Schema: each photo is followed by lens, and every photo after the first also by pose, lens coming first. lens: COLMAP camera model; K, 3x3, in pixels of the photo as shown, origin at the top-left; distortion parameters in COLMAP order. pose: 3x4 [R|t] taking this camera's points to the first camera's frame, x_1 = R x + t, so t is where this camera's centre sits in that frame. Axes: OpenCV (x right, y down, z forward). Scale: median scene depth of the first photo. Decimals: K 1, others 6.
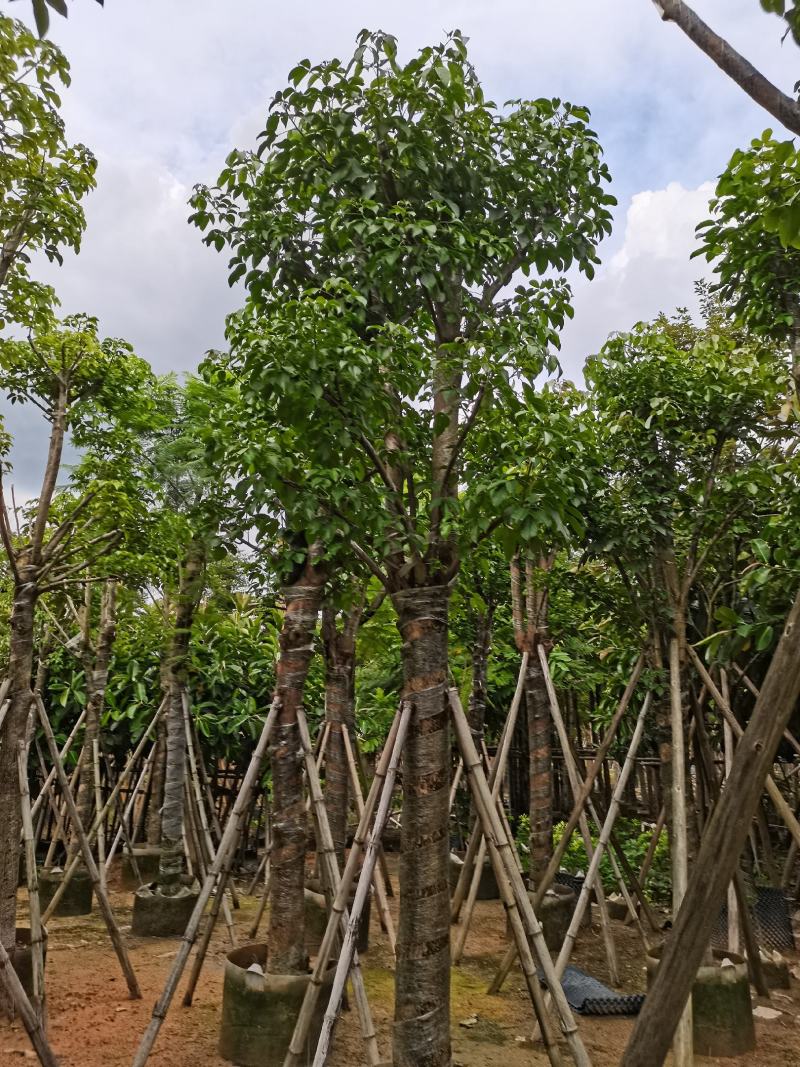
lens RADIAL K [[756.5, 0, 400.0], [0, 756.5, 533.5], [0, 0, 1]] dist [0.001335, -0.003202]
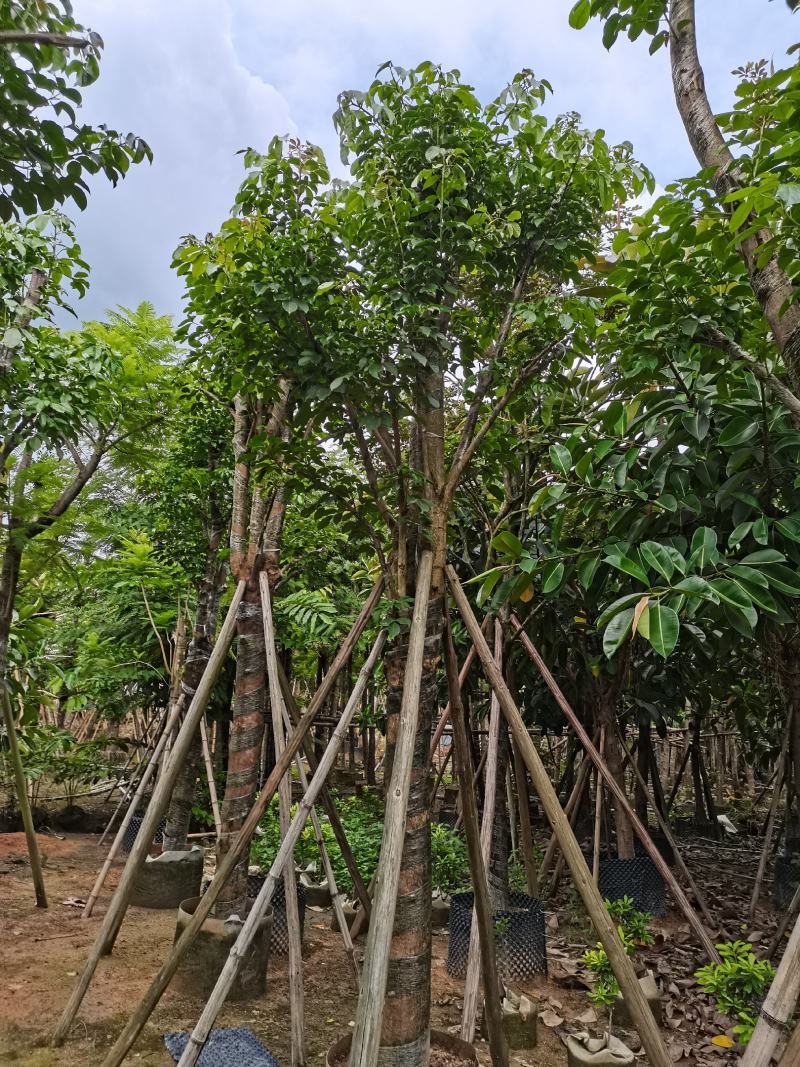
lens RADIAL K [[756.5, 0, 400.0], [0, 756.5, 533.5], [0, 0, 1]] dist [0.001335, -0.003202]
pose [[0.964243, 0.086494, 0.250506, 0.127848], [-0.097928, 0.994629, 0.033521, 0.074590], [-0.246261, -0.056854, 0.967534, 0.278937]]
